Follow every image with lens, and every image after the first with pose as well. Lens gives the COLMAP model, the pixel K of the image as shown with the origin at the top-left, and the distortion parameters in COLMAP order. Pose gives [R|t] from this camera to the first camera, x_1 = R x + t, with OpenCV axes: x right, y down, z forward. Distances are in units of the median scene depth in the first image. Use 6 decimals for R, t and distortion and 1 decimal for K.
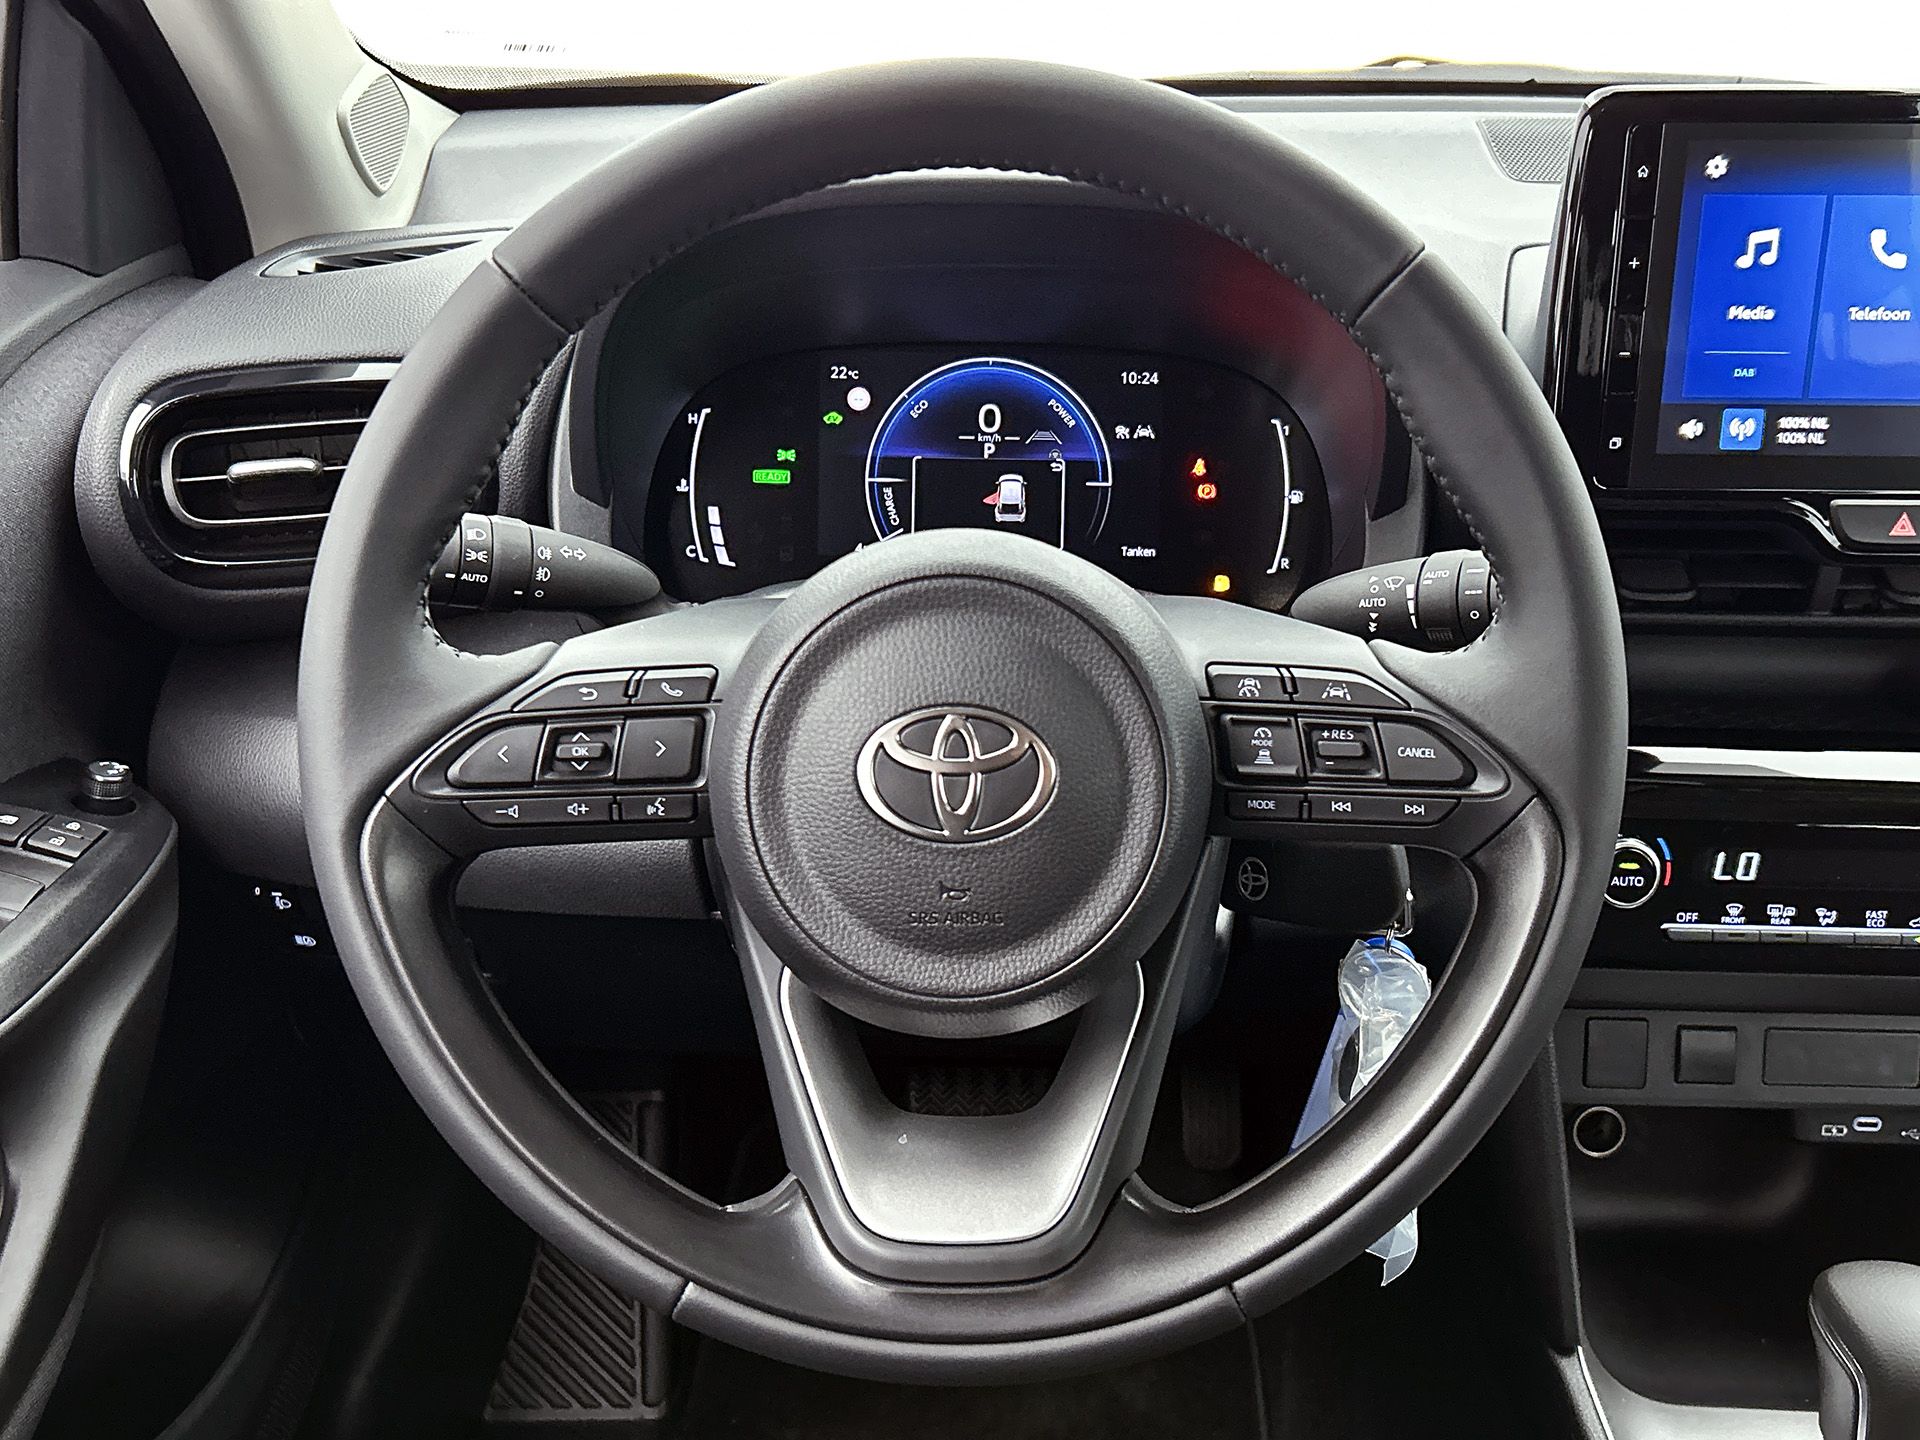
lens RADIAL K [[1900.9, 0, 978.1], [0, 1900.9, 723.3], [0, 0, 1]] dist [0.037825, 0.000000]
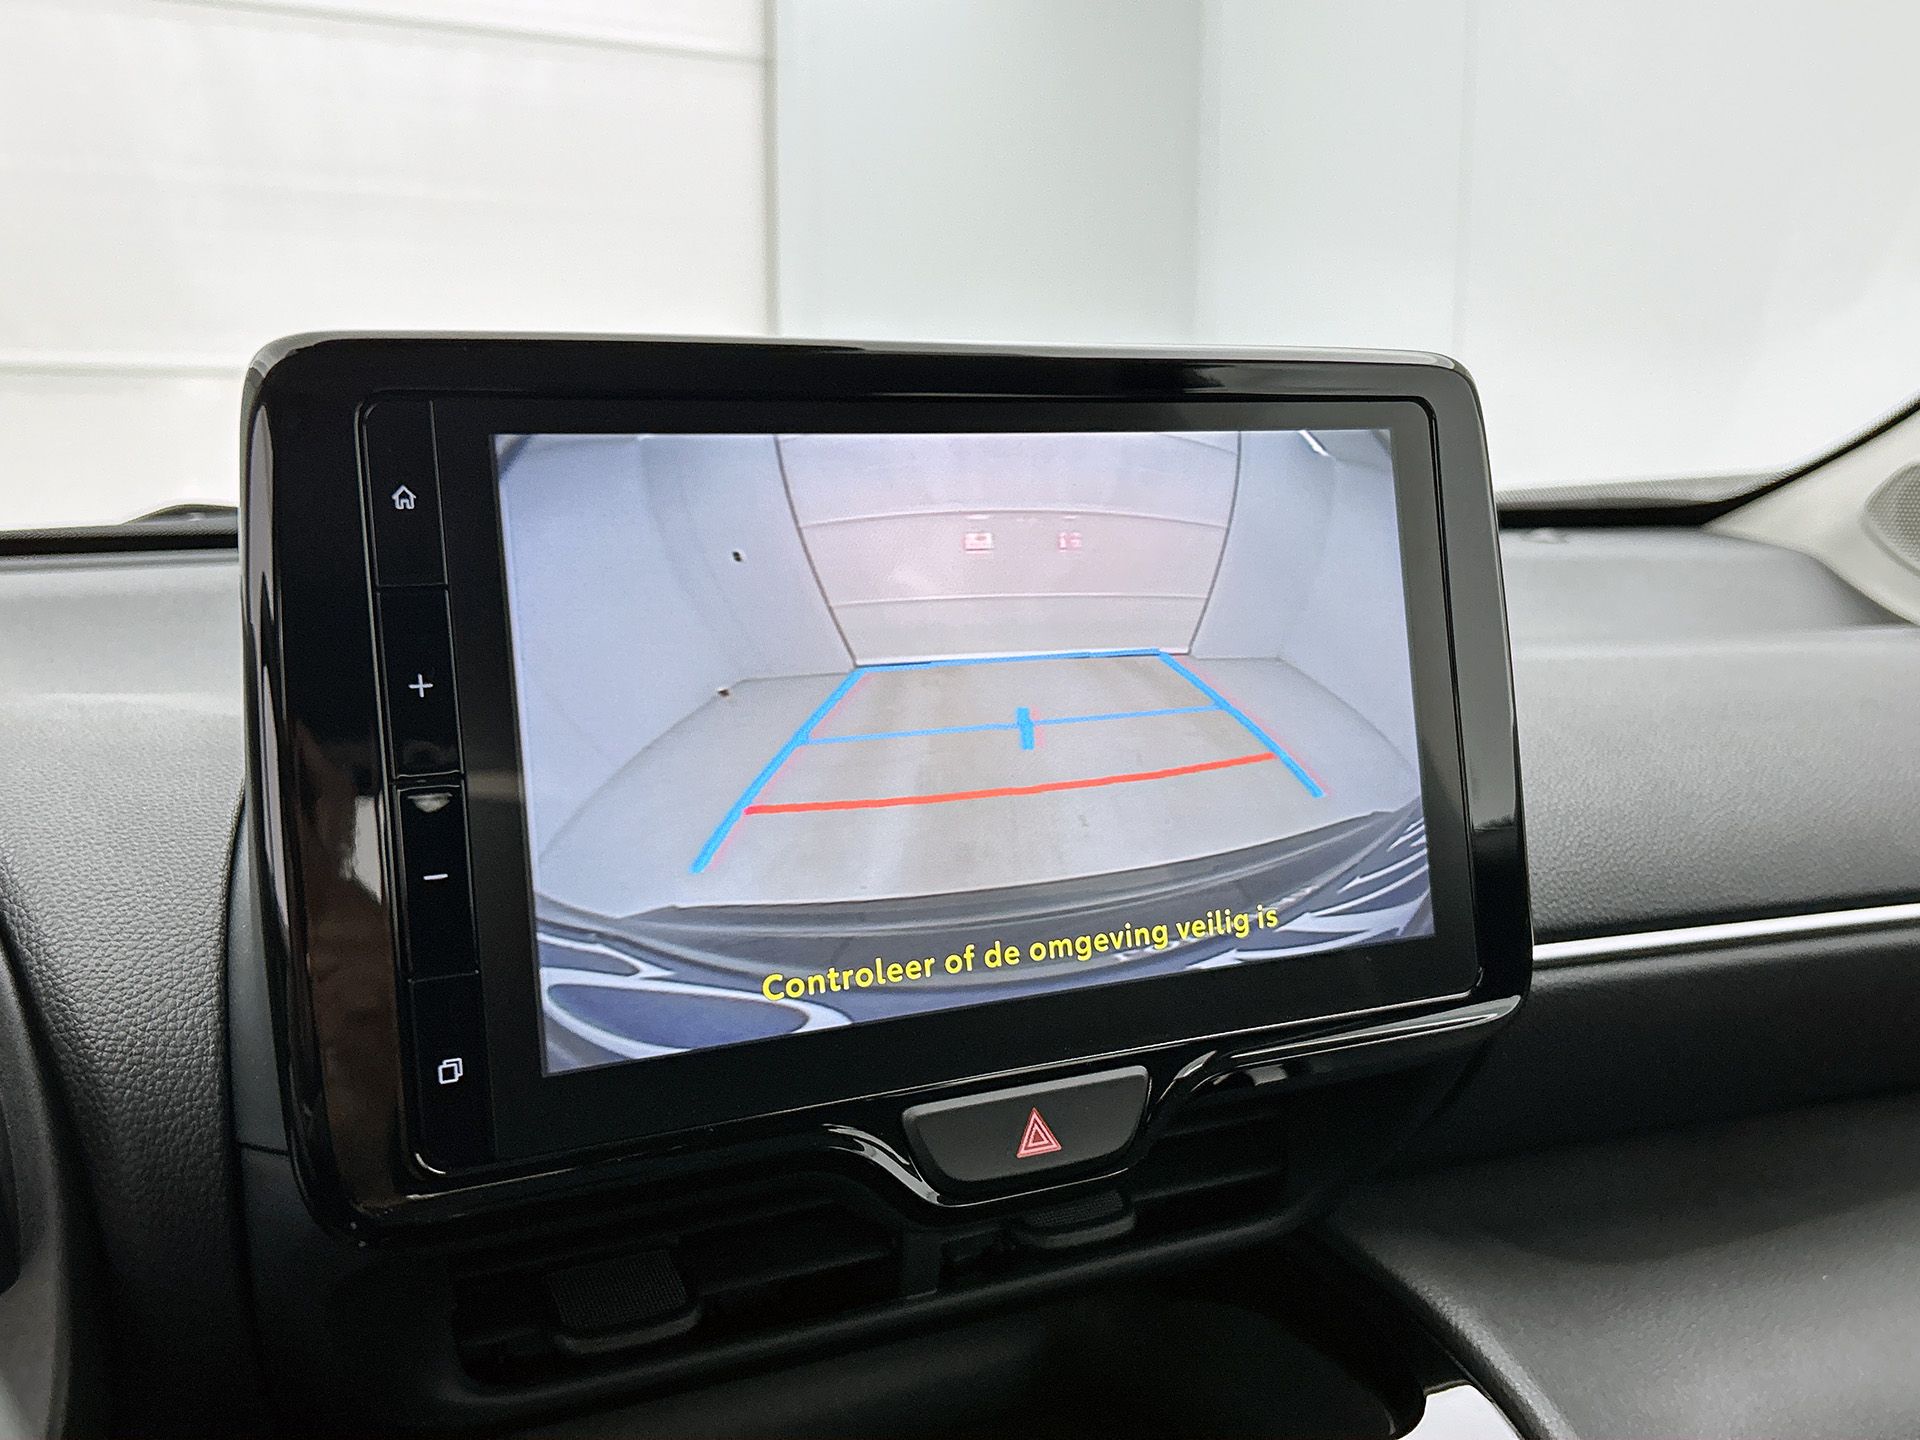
lens RADIAL K [[1947.9, 0, 963.0], [0, 1947.9, 722.9], [0, 0, 1]] dist [0.014964, 0.000000]
pose [[0.882436, -0.083537, 0.462955, 0.200580], [0.215065, 0.946884, -0.239076, -0.075234], [-0.418393, 0.310534, 0.853531, 0.456076]]
